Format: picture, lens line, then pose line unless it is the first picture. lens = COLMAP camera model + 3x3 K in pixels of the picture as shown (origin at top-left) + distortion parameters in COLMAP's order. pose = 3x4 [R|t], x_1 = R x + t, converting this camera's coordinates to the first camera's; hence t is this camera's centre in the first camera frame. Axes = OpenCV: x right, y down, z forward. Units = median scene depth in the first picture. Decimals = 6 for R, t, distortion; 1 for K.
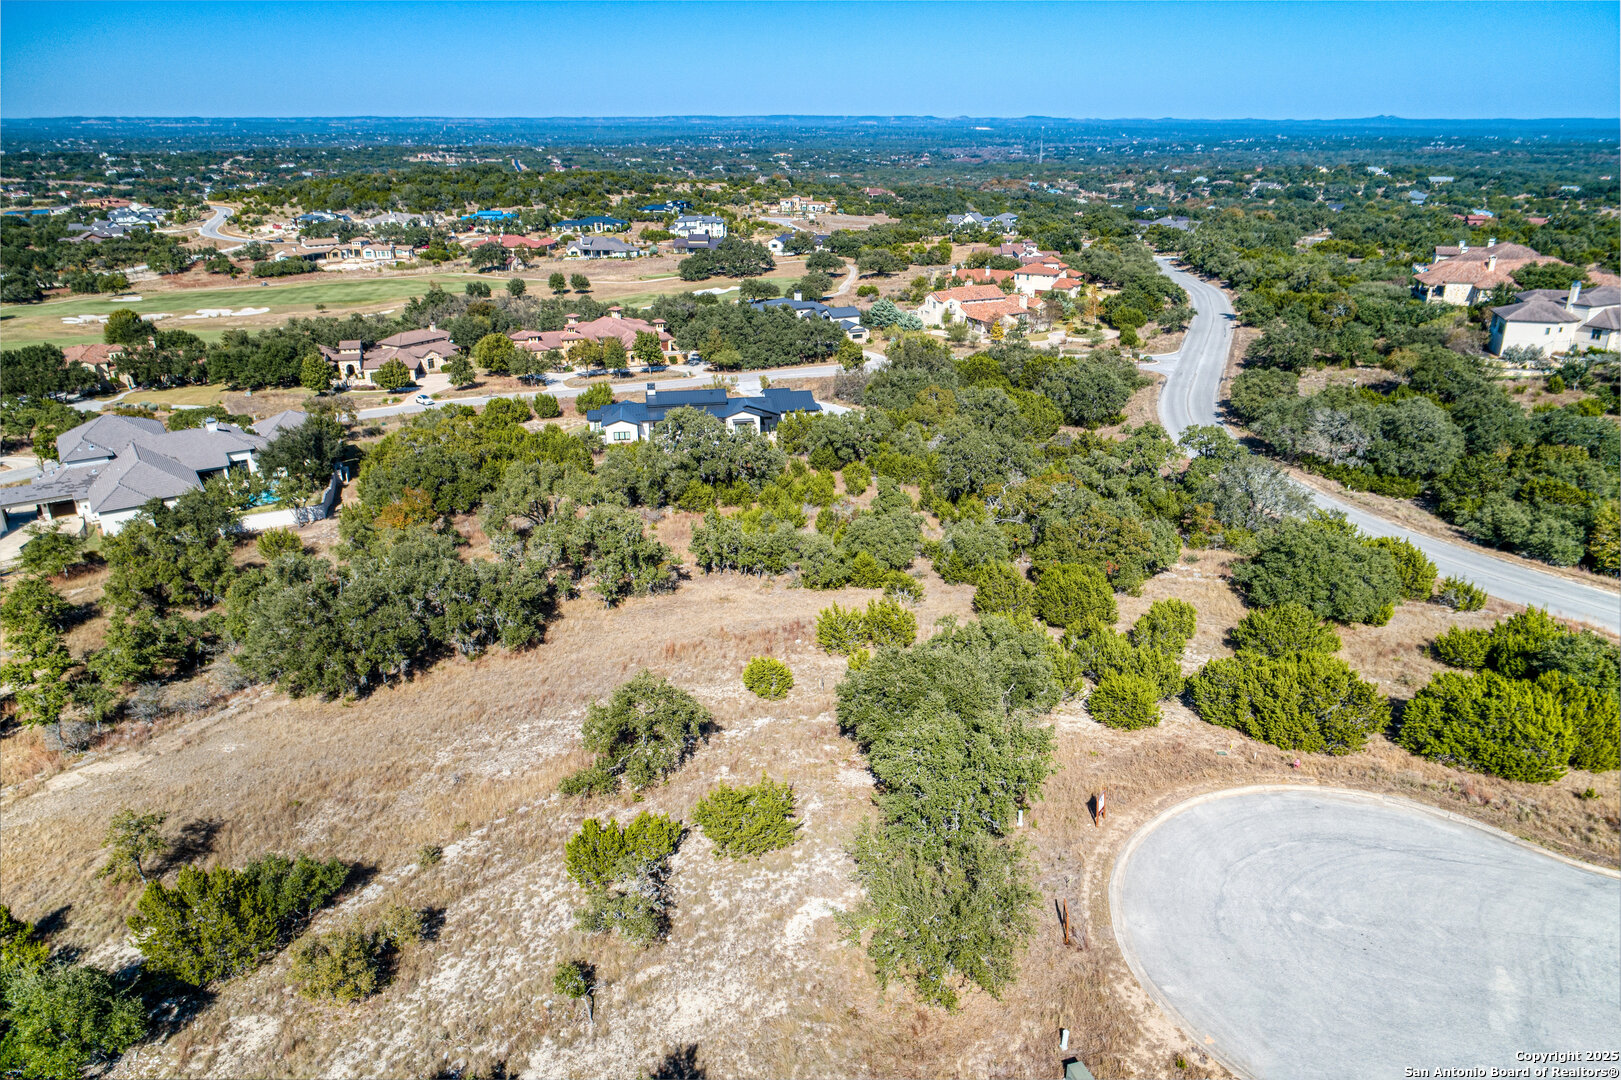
lens RADIAL K [[1094.4, 0, 812.3], [0, 1094.4, 548.0], [0, 0, 1]] dist [0.003817, 0.002500]
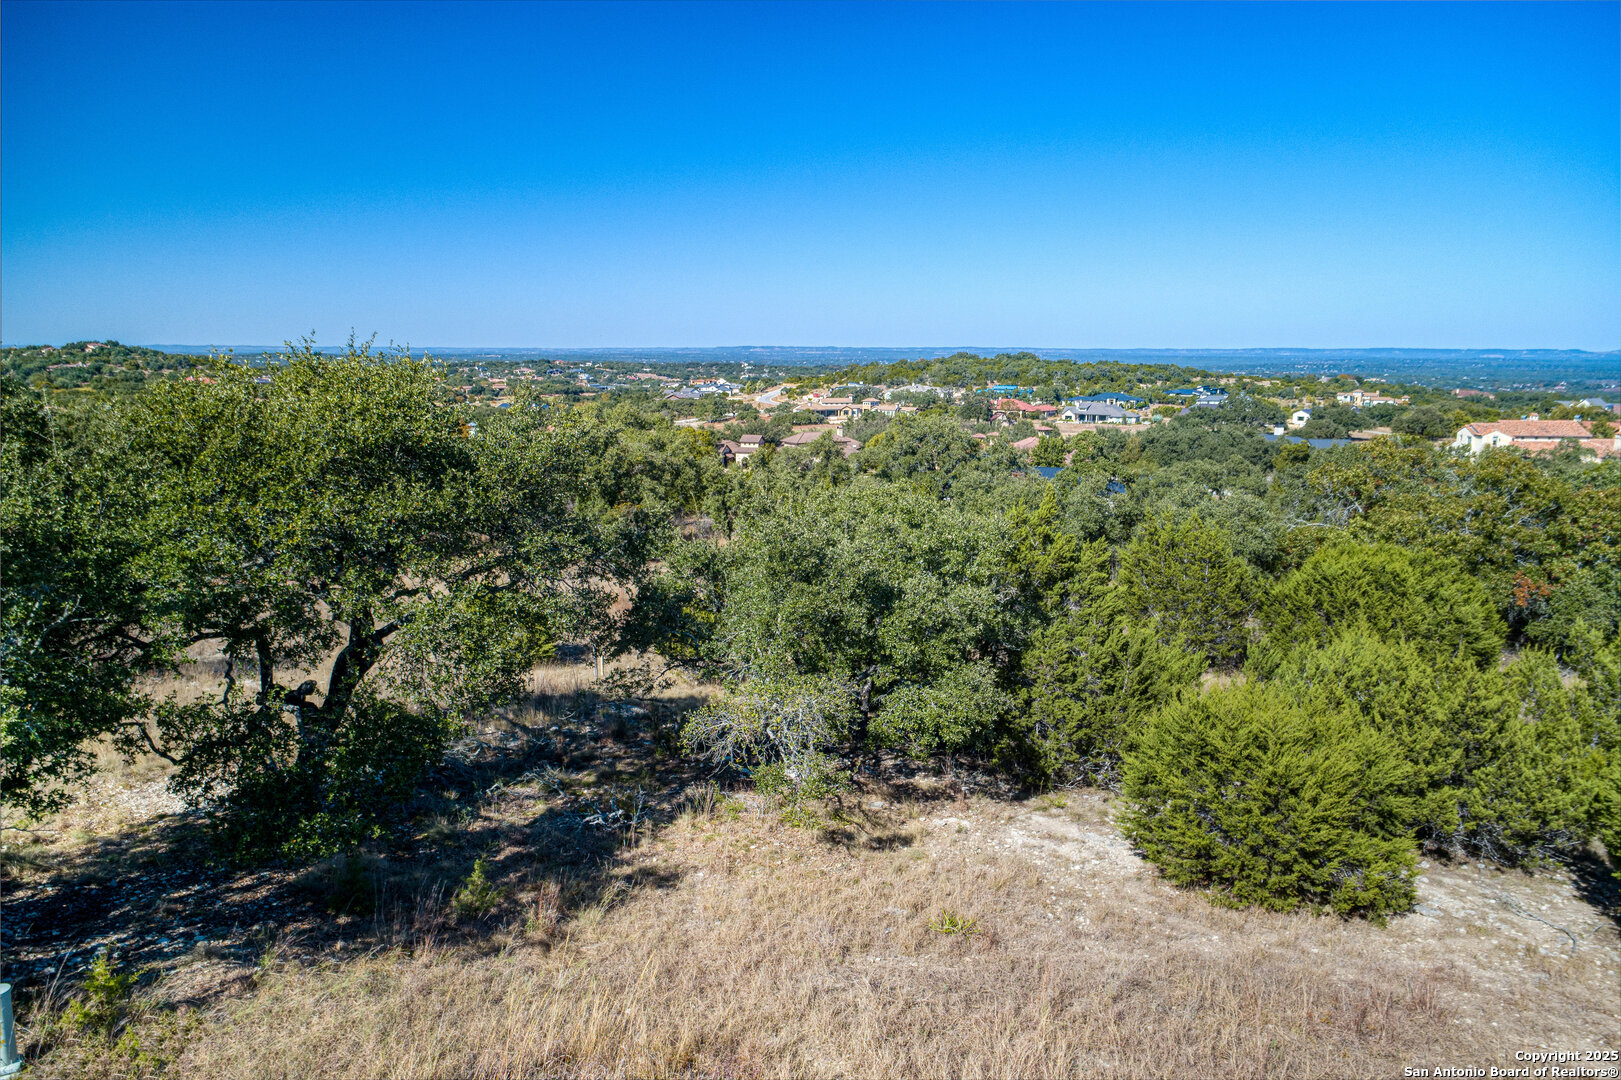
lens RADIAL K [[1094.4, 0, 813.3], [0, 1094.4, 534.6], [0, 0, 1]] dist [0.003817, 0.002500]
pose [[0.875474, 0.088543, -0.475084, 0.046819], [-0.185827, 0.969167, -0.161810, 0.021592], [0.446109, 0.229944, 0.864935, 0.110092]]
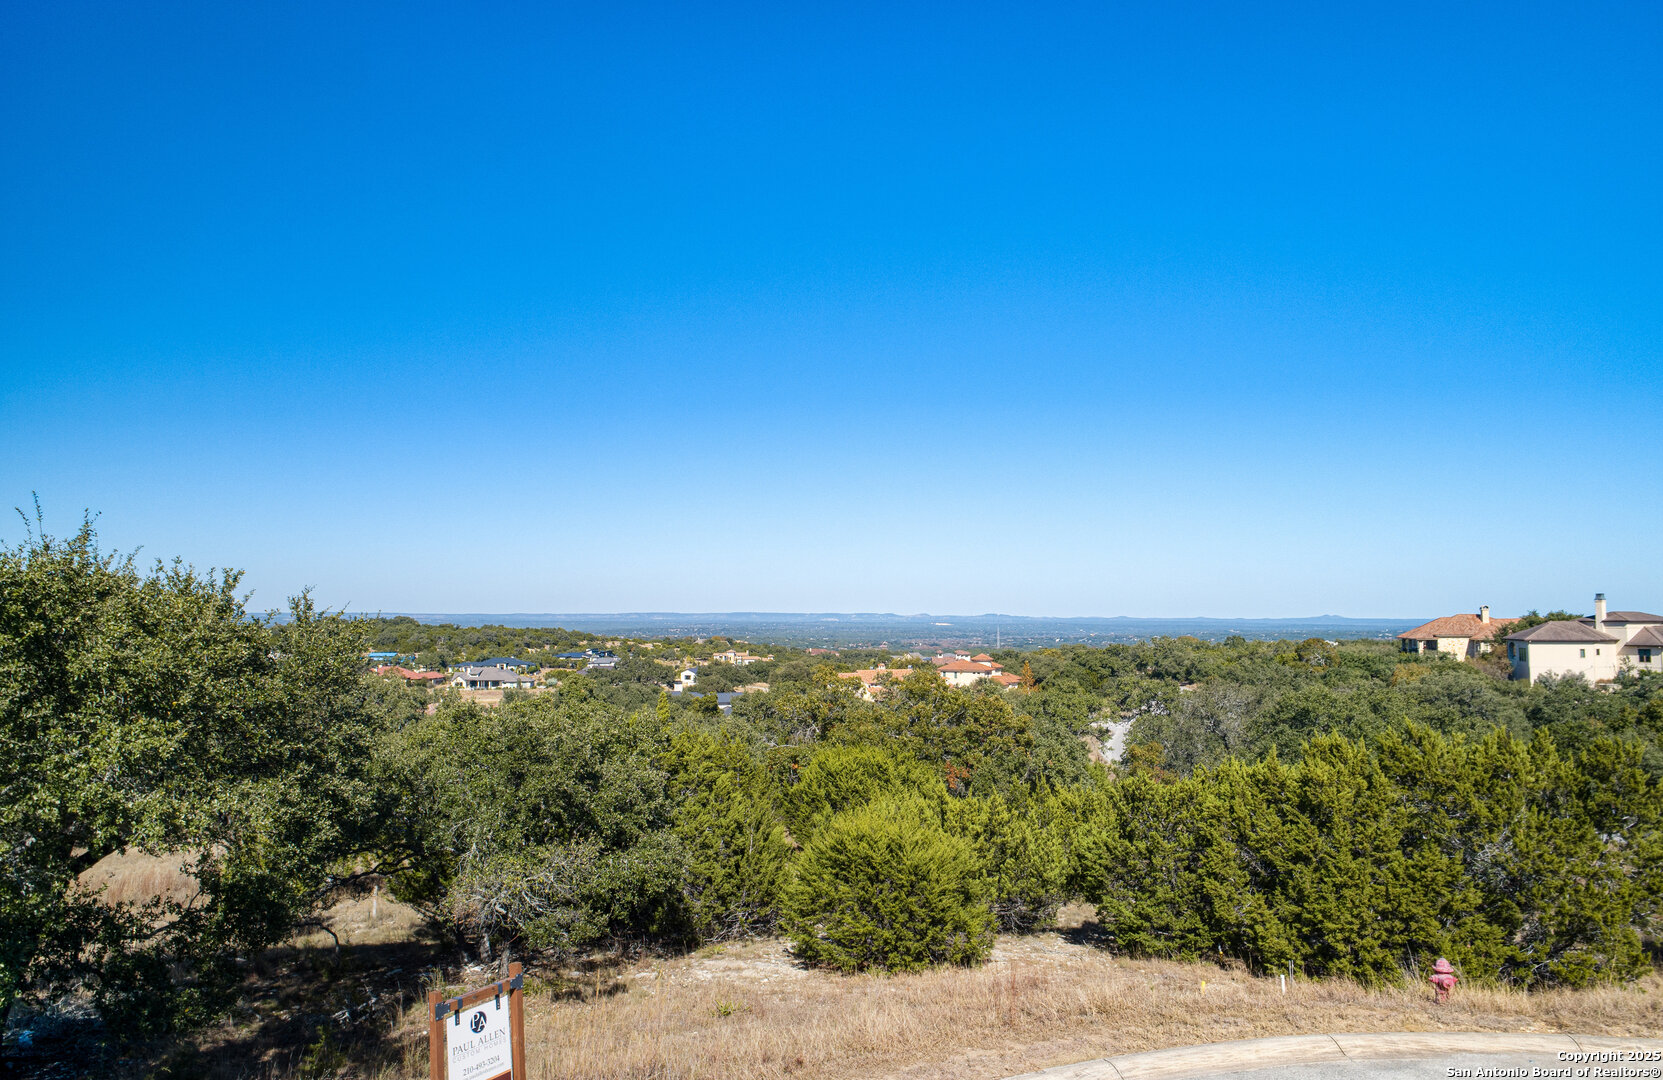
lens RADIAL K [[1157.5, 0, 834.0], [0, 1157.5, 544.9], [0, 0, 1]] dist [-0.002909, 0.004747]
pose [[0.998815, 0.007278, 0.048127, 0.038402], [0.013896, 0.904968, -0.425252, 0.029045], [-0.046648, 0.425417, 0.903794, 0.096753]]
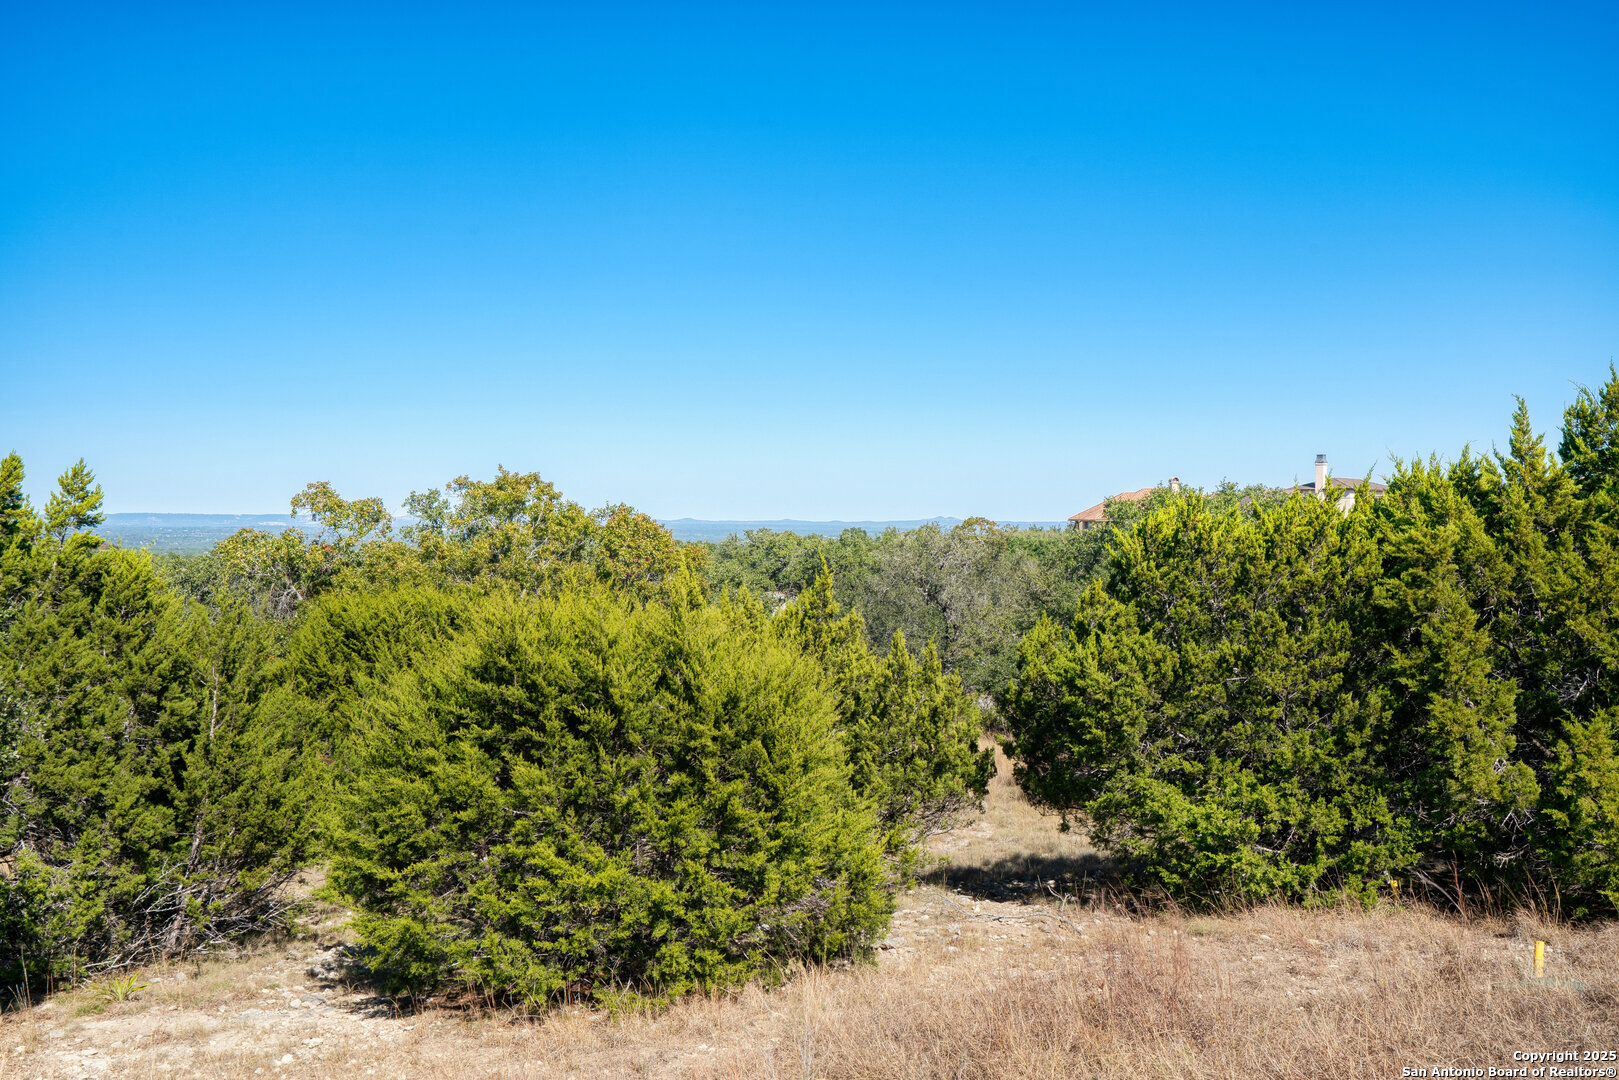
lens RADIAL K [[1595.5, 0, 800.9], [0, 1595.5, 541.7], [0, 0, 1]] dist [0.027043, 0.000000]
pose [[0.934442, -0.002364, 0.356108, 0.036727], [0.129261, 0.934030, -0.332987, 0.026533], [-0.331828, 0.357188, 0.873102, 0.124076]]
